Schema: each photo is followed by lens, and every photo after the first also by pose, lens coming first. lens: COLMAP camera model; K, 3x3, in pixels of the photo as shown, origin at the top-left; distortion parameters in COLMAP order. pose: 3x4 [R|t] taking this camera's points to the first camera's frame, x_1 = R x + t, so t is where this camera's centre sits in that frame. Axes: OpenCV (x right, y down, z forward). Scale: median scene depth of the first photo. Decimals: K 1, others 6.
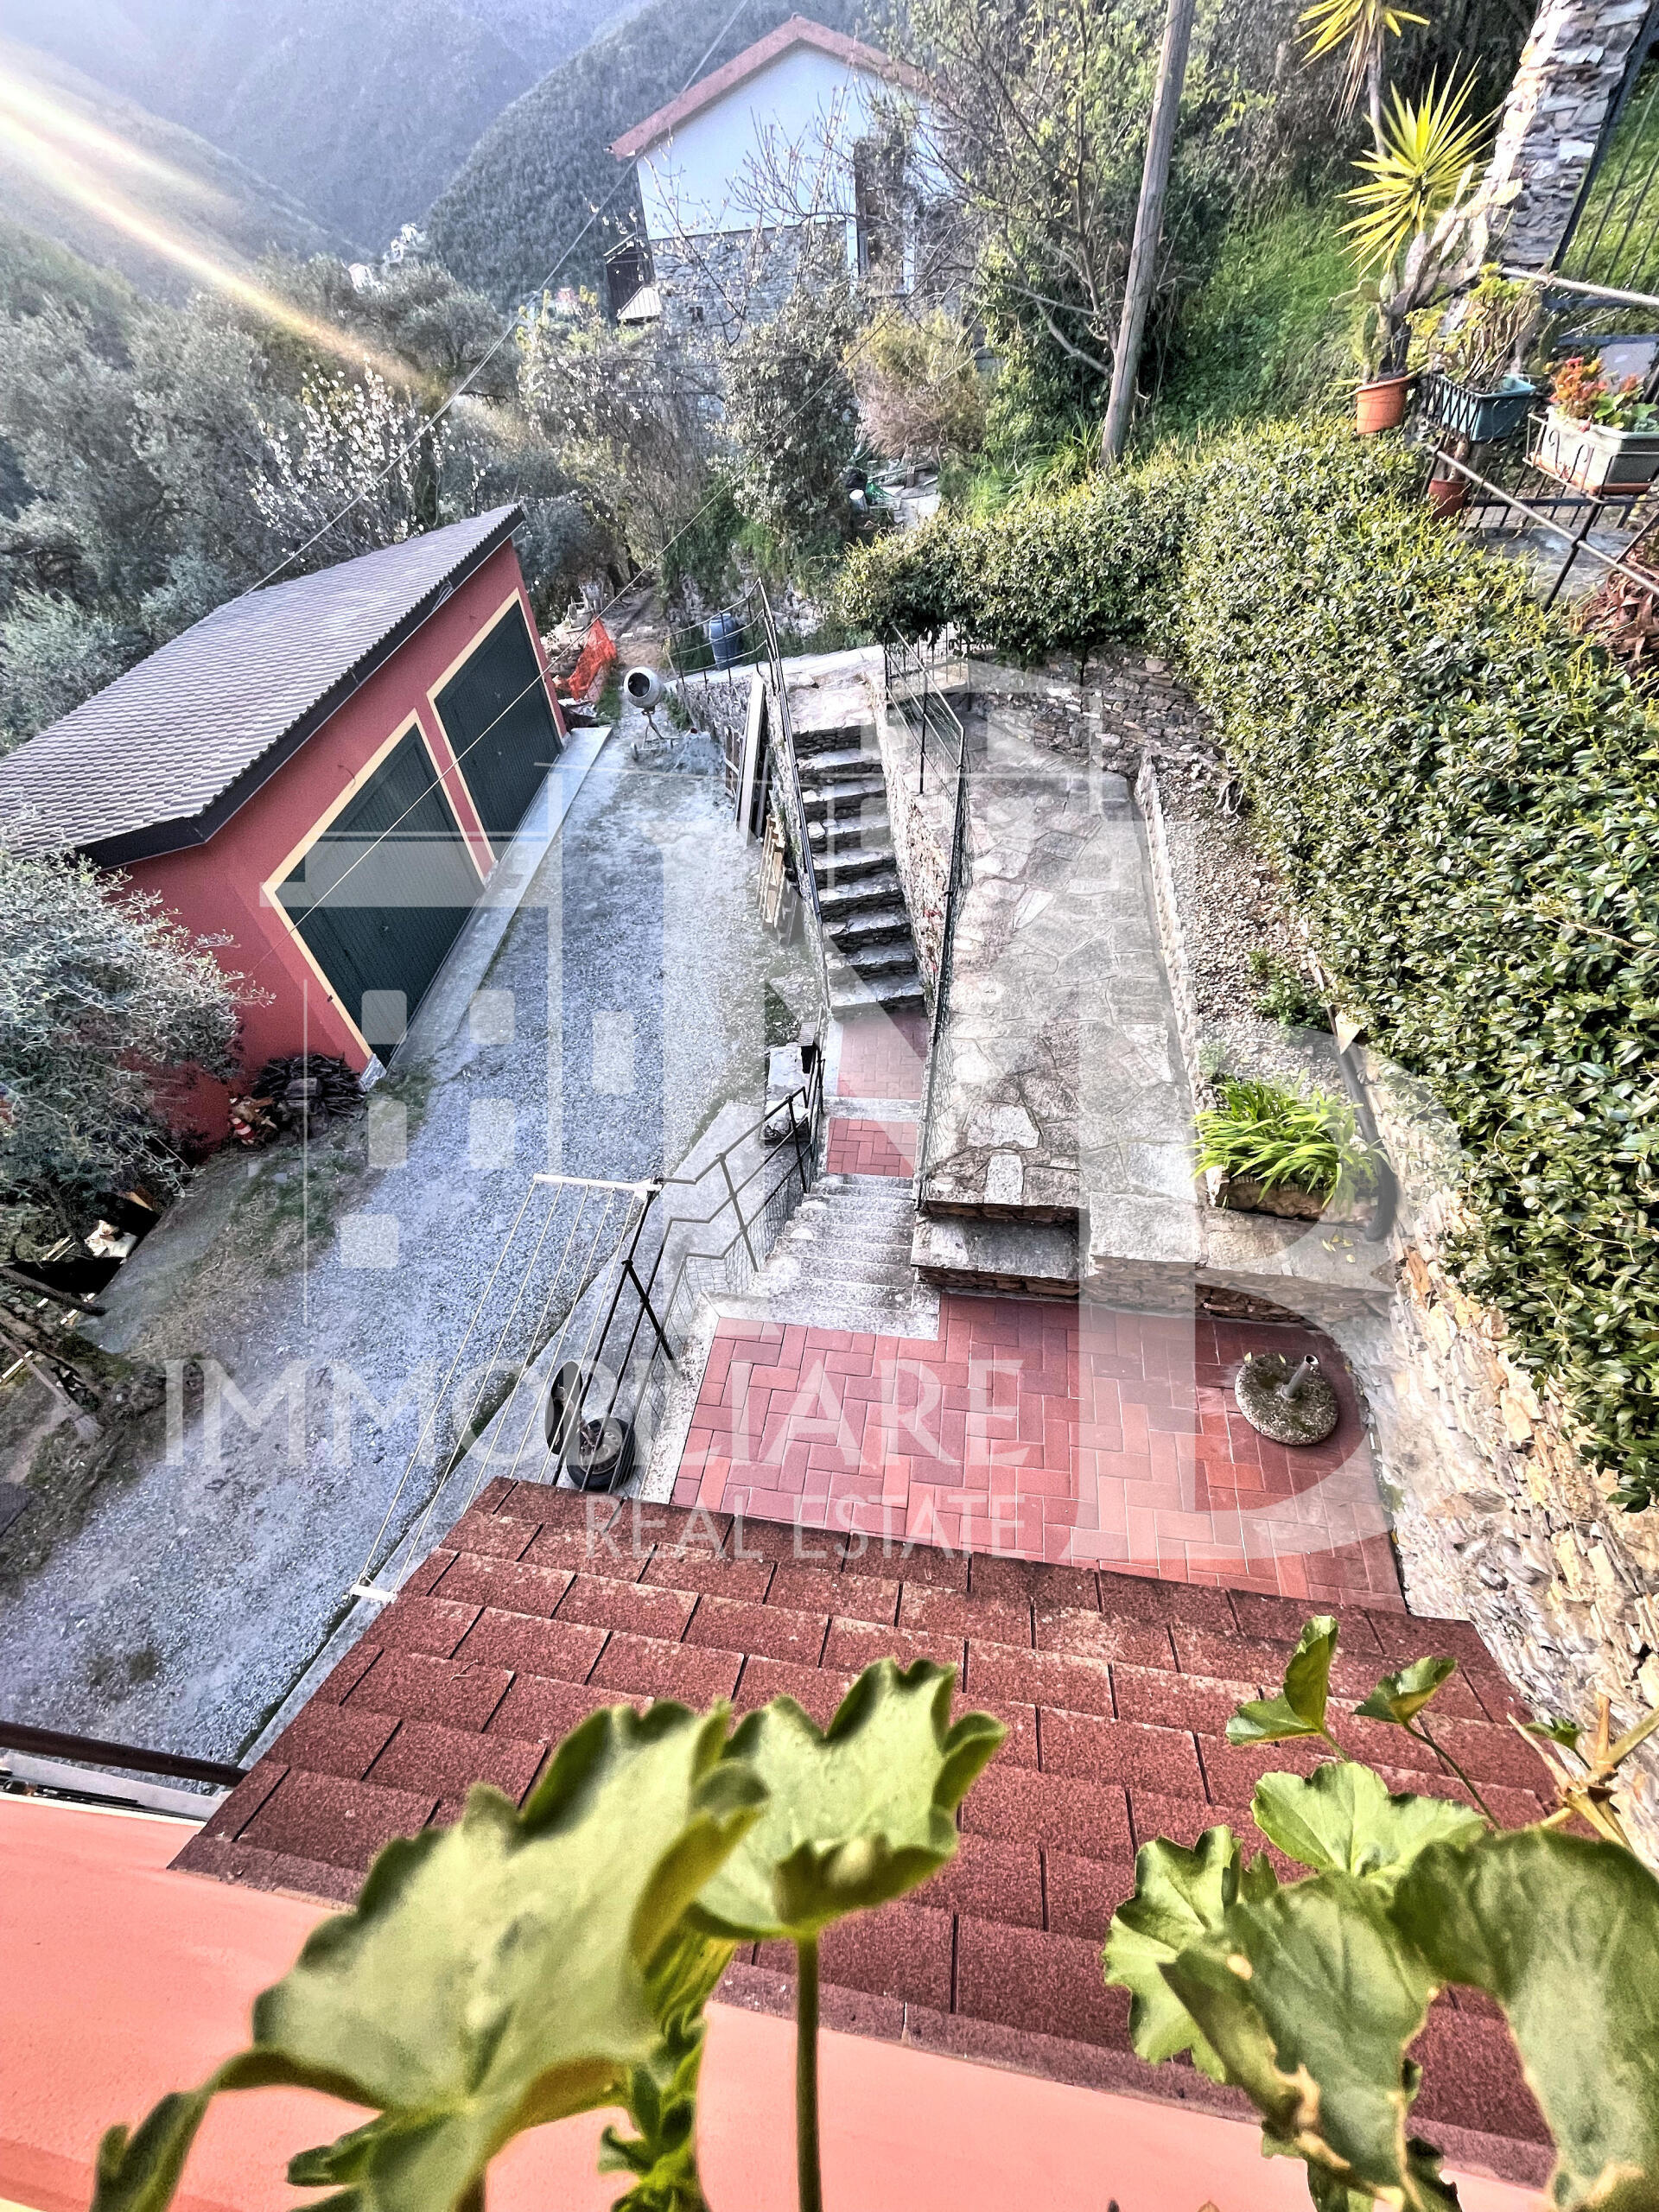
lens RADIAL K [[883.6, 0, 832.7], [0, 883.6, 1098.1], [0, 0, 1]] dist [0.001998, -0.001057]
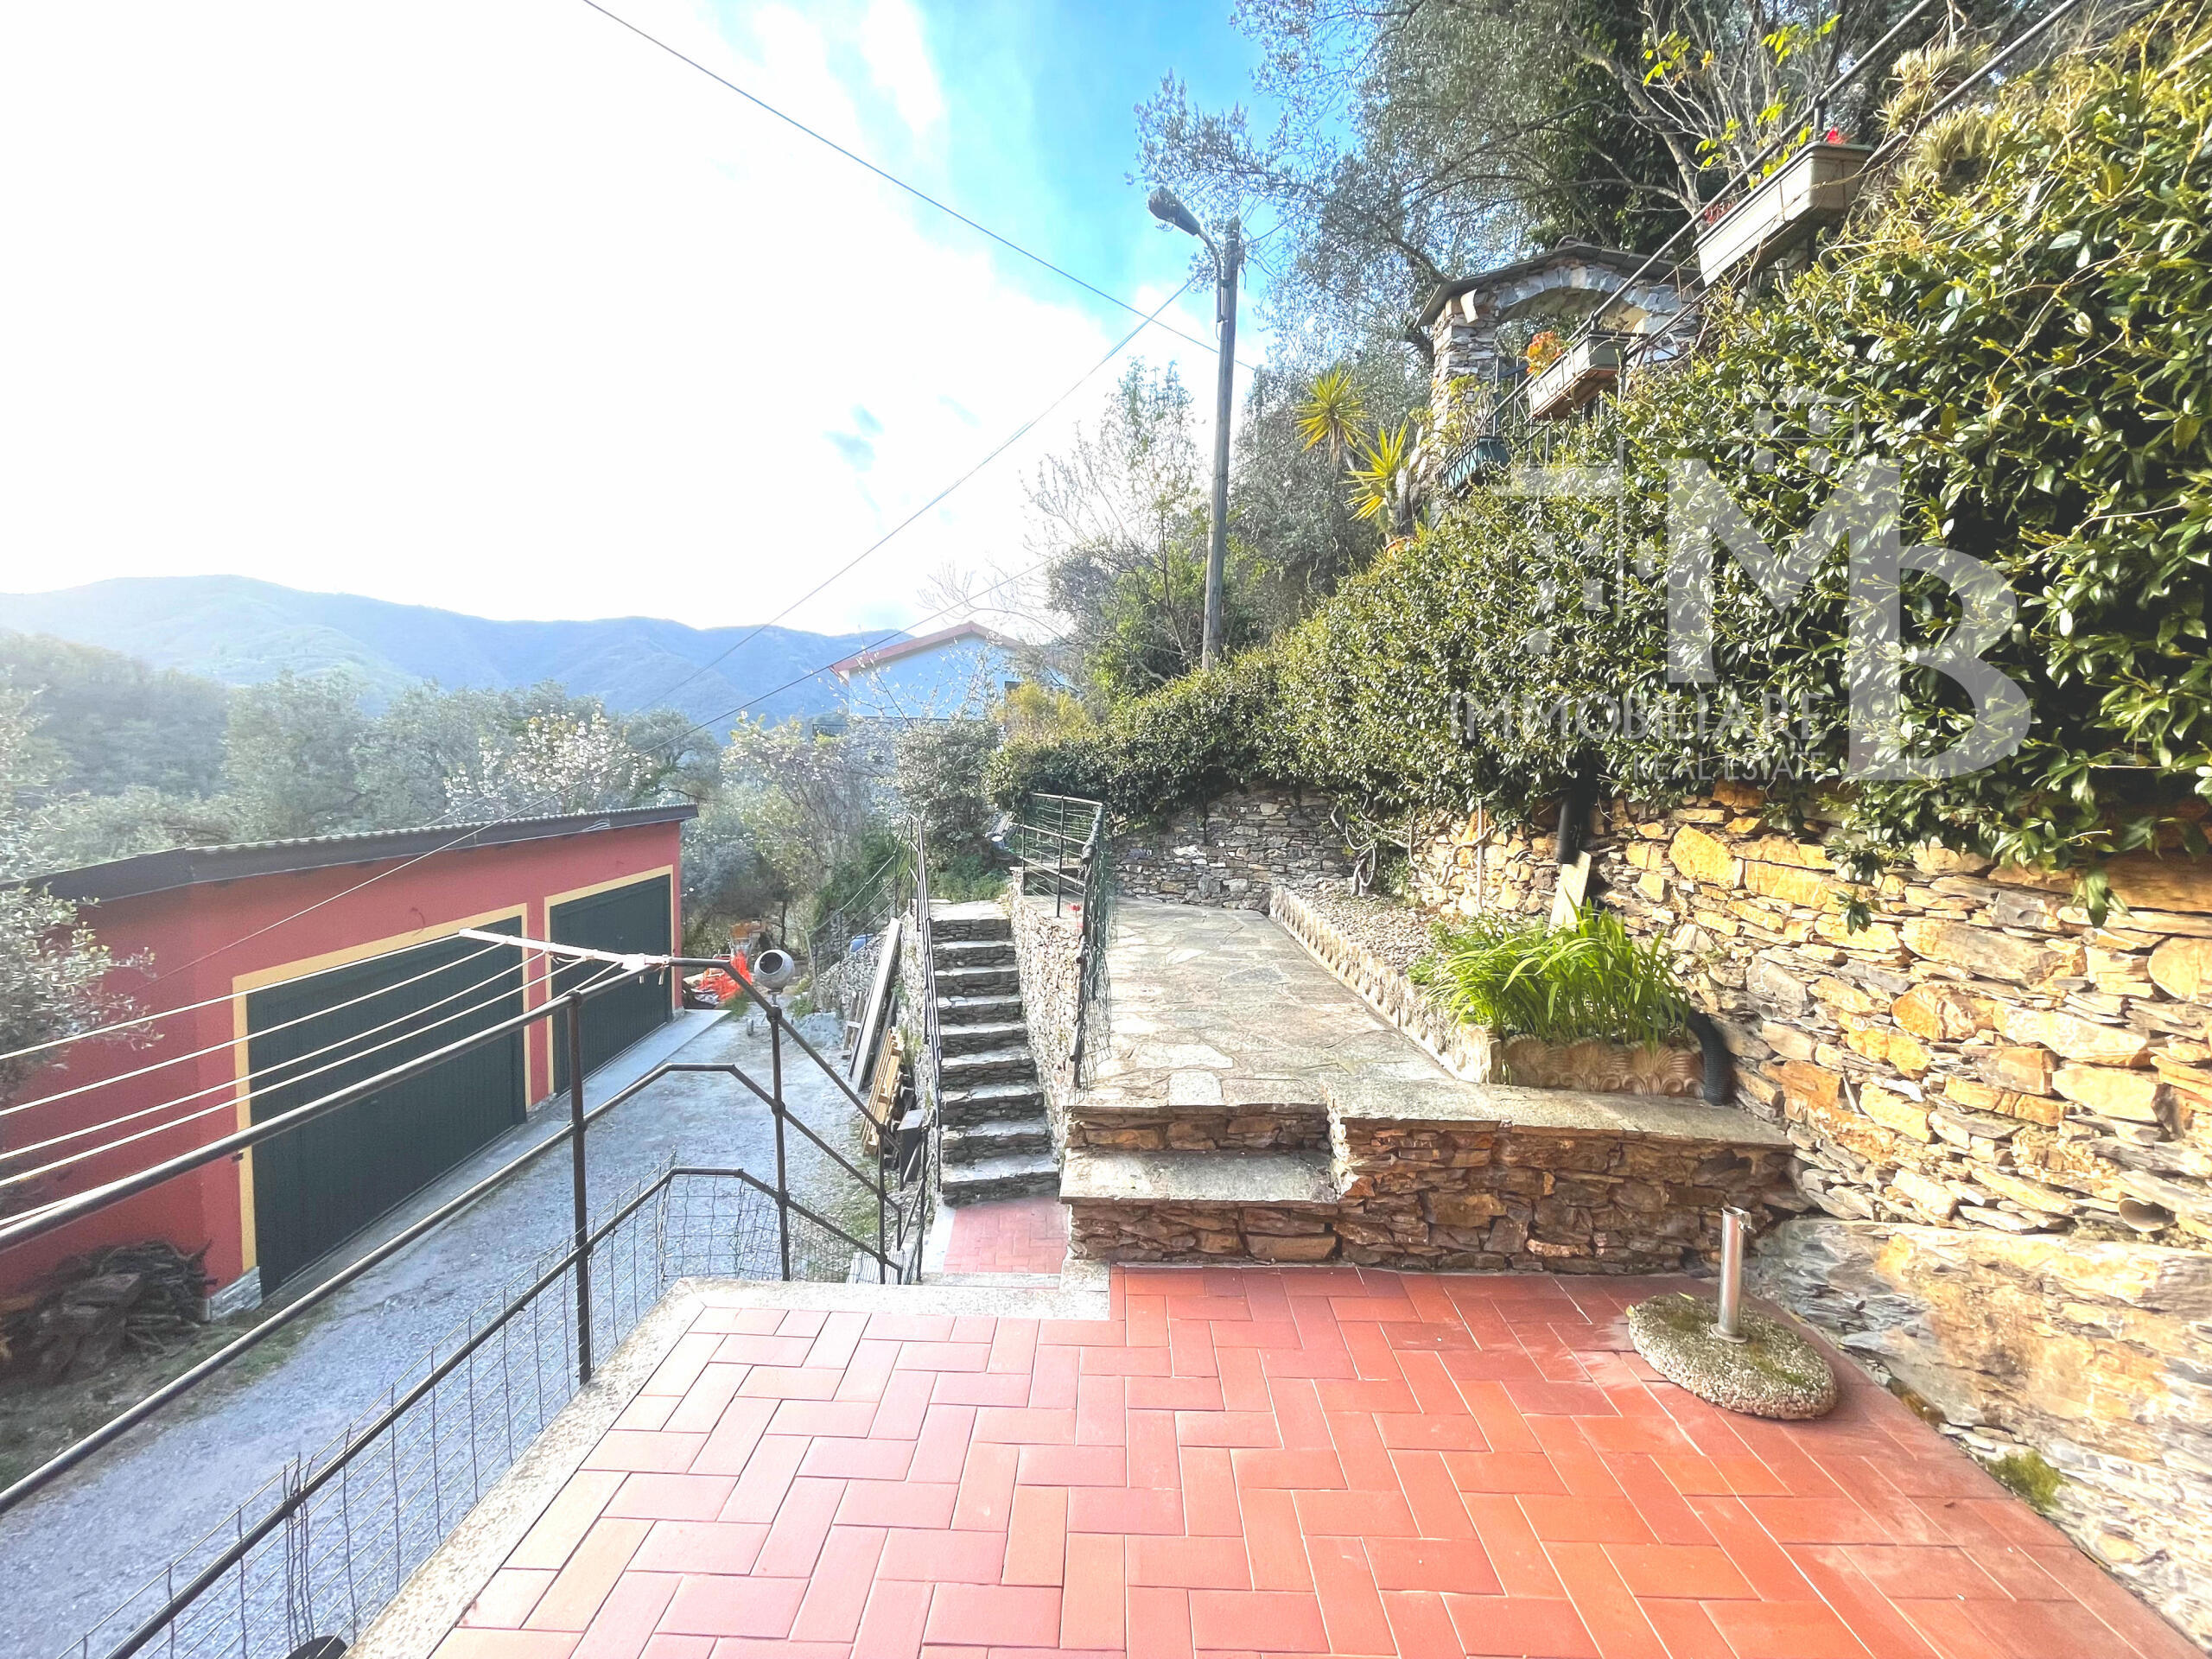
lens RADIAL K [[883.6, 0, 1104.5], [0, 883.6, 820.1], [0, 0, 1]] dist [0.001998, -0.001057]
pose [[0.987590, 0.075738, 0.137588, 0.007347], [0.039504, 0.728085, -0.684348, 0.201712], [-0.152007, 0.681290, 0.716057, 0.185845]]
